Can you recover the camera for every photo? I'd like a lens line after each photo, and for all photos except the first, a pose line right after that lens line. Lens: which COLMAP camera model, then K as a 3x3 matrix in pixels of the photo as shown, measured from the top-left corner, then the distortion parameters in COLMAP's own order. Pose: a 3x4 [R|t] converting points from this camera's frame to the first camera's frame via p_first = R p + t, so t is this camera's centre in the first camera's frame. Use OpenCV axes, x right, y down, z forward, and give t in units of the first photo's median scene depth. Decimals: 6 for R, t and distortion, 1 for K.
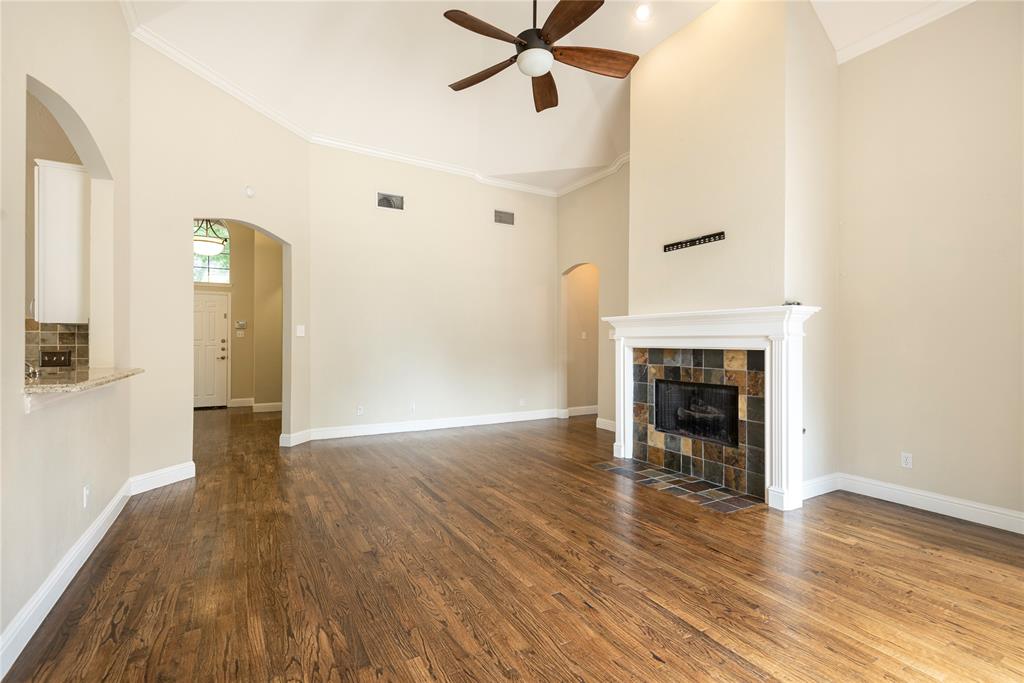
lens RADIAL K [[461.7, 0, 509.4], [0, 461.7, 338.6], [0, 0, 1]] dist [0.023323, -0.012847]
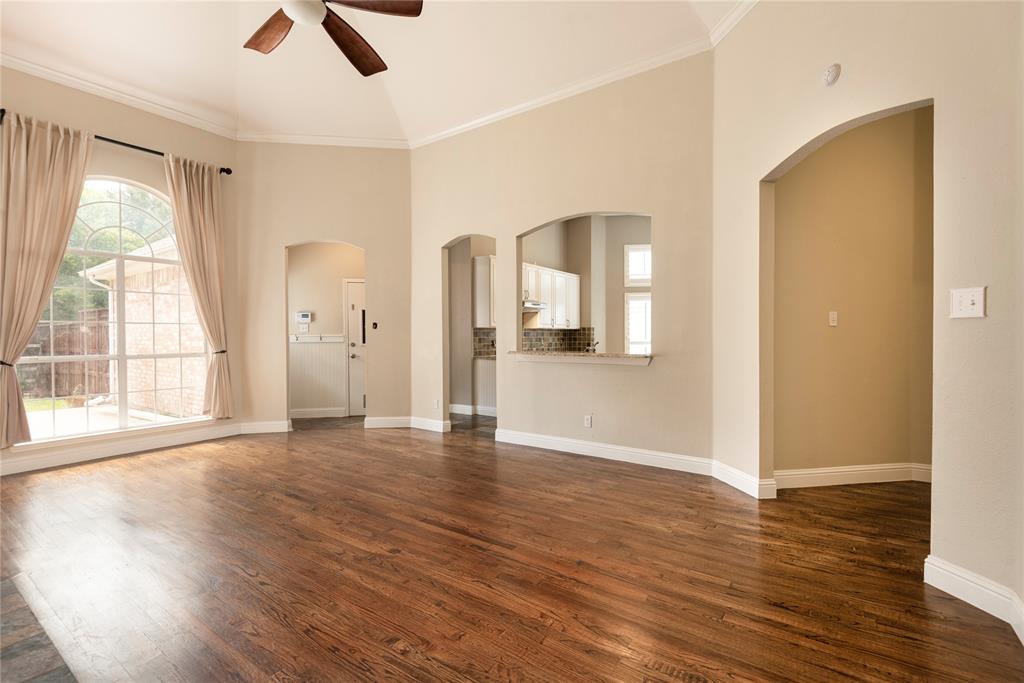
lens RADIAL K [[461.7, 0, 511.4], [0, 461.7, 338.7], [0, 0, 1]] dist [0.023323, -0.012847]
pose [[-0.907417, 0.004064, -0.420211, 0.061709], [0.004698, 0.999989, -0.000474, 0.014840], [0.420204, -0.002404, -0.907426, 1.668121]]
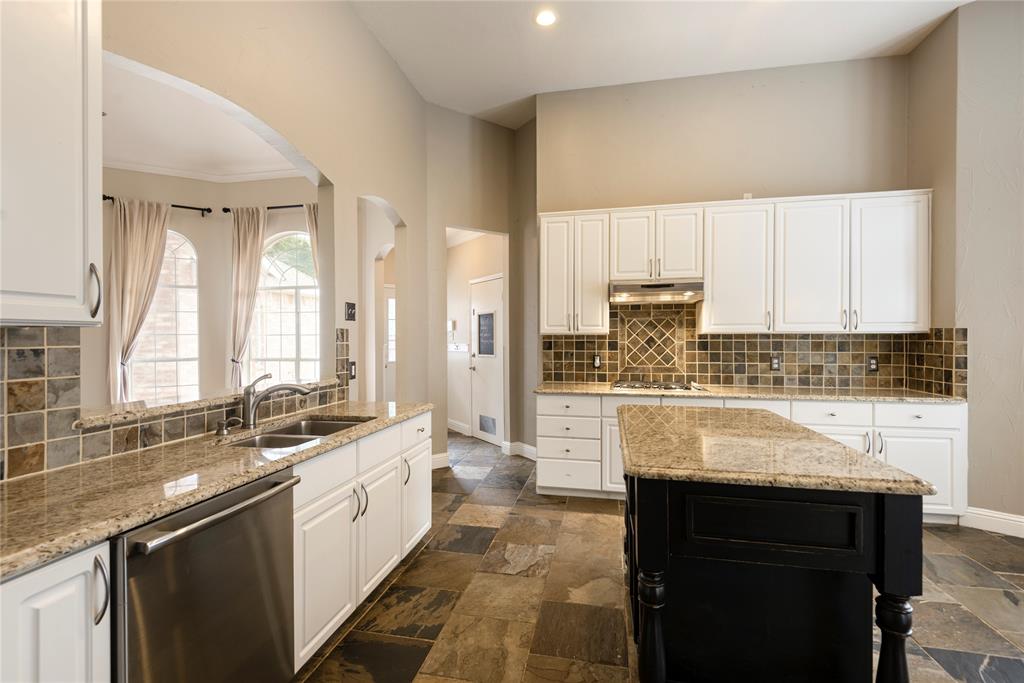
lens RADIAL K [[461.7, 0, 510.0], [0, 461.7, 338.3], [0, 0, 1]] dist [0.023323, -0.012847]
pose [[-0.746391, -0.001709, 0.665506, -1.272122], [-0.004294, 0.999988, -0.002248, -0.019366], [-0.665494, -0.004535, -0.746389, 0.854643]]
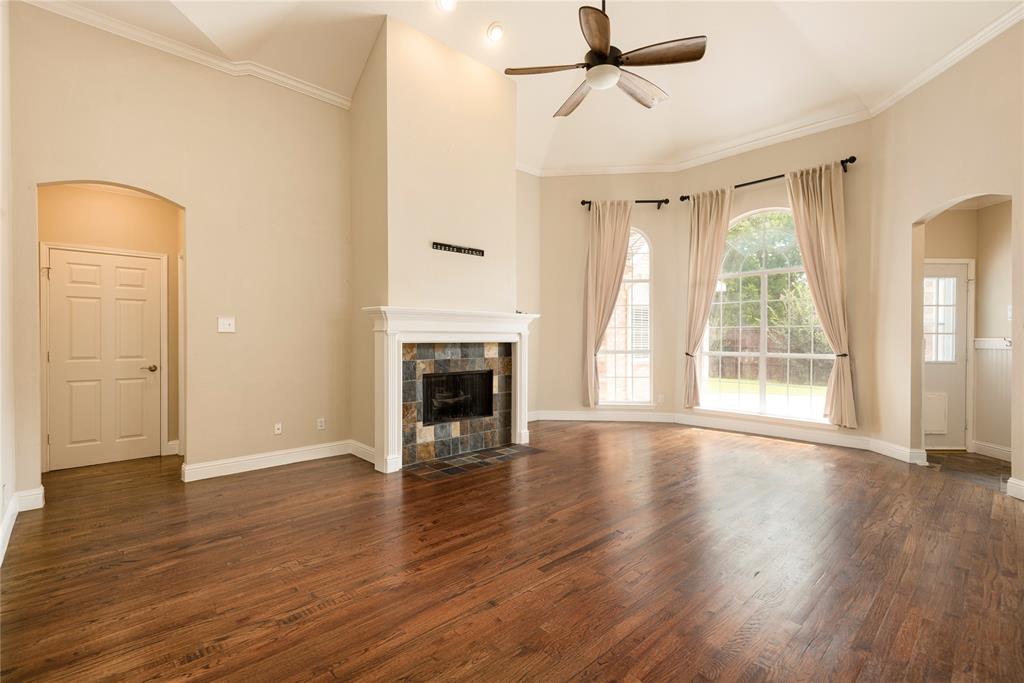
lens RADIAL K [[461.7, 0, 510.4], [0, 461.7, 338.1], [0, 0, 1]] dist [0.023323, -0.012847]
pose [[-0.226635, -0.008038, 0.973947, -0.814526], [-0.010639, 0.999927, 0.005776, 0.003097], [-0.973922, -0.009053, -0.226703, 1.244098]]
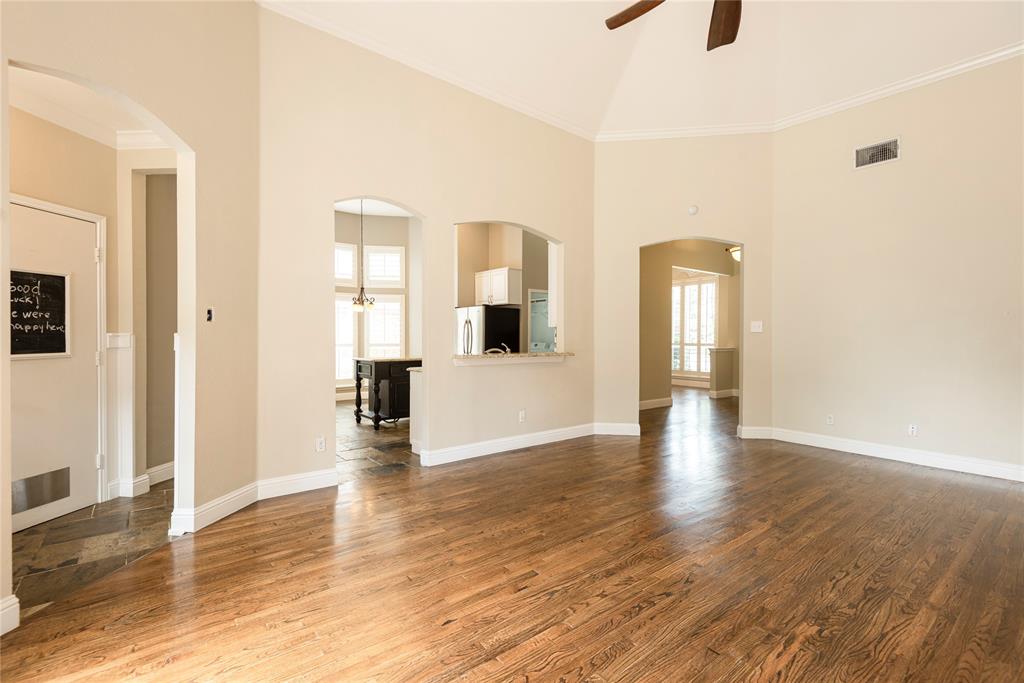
lens RADIAL K [[461.7, 0, 513.5], [0, 461.7, 342.9], [0, 0, 1]] dist [0.023323, -0.012847]
pose [[0.155404, 0.008992, -0.987810, 0.647871], [0.000682, 0.999957, 0.009210, 0.010640], [0.987851, -0.002105, 0.155392, 0.451888]]
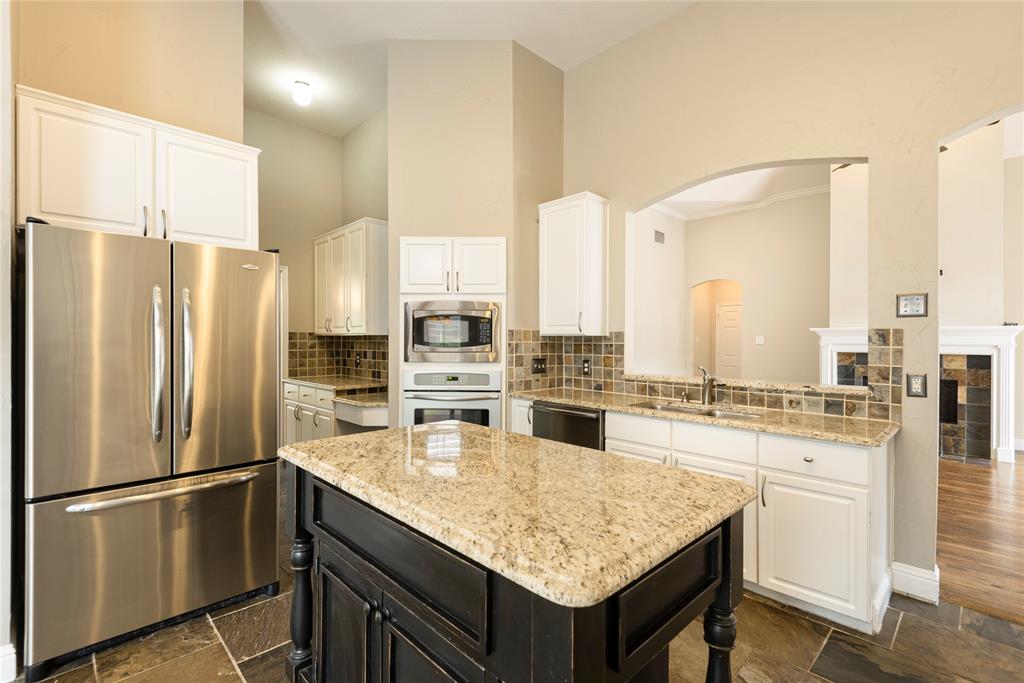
lens RADIAL K [[461.7, 0, 507.4], [0, 461.7, 341.0], [0, 0, 1]] dist [0.023323, -0.012847]
pose [[0.969302, 0.002206, 0.245865, -1.179670], [-0.004578, 0.999948, 0.009078, -0.023436], [-0.245832, -0.009925, 0.969262, -0.041445]]
